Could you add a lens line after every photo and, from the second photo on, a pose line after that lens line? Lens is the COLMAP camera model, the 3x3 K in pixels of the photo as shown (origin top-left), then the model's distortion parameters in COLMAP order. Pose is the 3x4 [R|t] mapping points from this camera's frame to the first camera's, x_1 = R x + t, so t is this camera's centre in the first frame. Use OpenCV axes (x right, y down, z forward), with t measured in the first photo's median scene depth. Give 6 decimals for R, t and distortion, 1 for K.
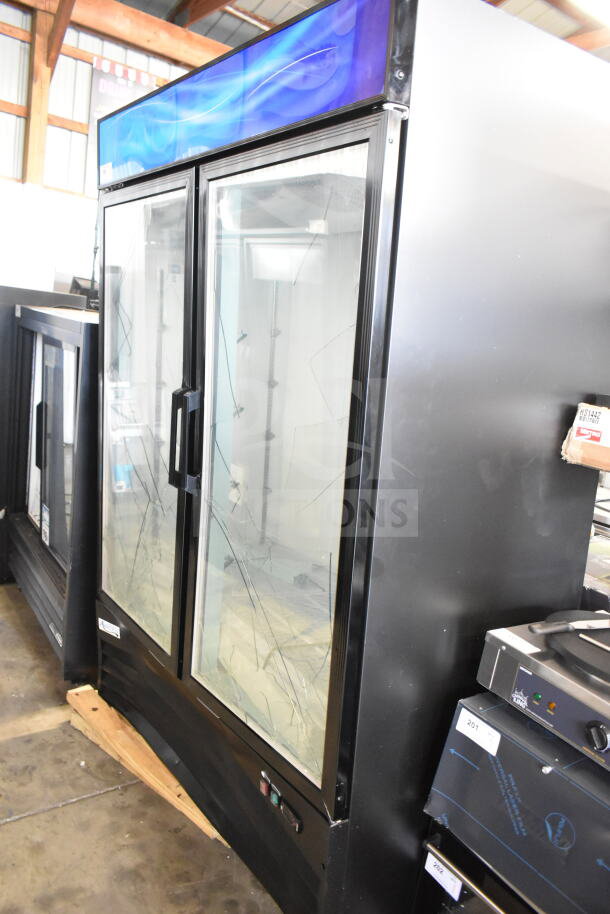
lens RADIAL K [[710.5, 0, 301.2], [0, 710.5, 455.6], [0, 0, 1]] dist [-0.013643, 0.005303]
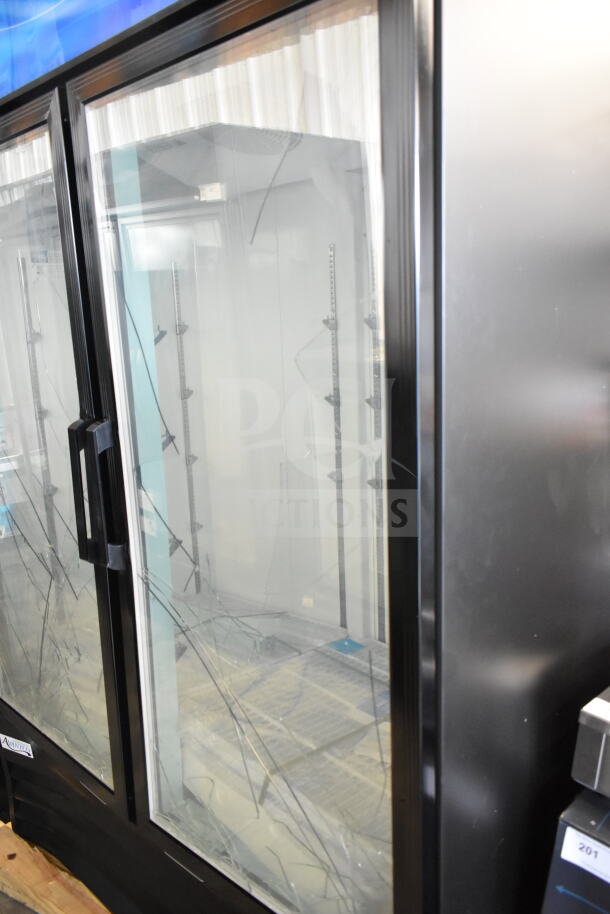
lens RADIAL K [[710.5, 0, 313.1], [0, 710.5, 462.6], [0, 0, 1]] dist [-0.013643, 0.005303]
pose [[0.975372, -0.134289, 0.174975, -0.073656], [0.130553, 0.990900, 0.032745, -0.045949], [-0.177780, -0.009095, 0.984028, 0.282139]]
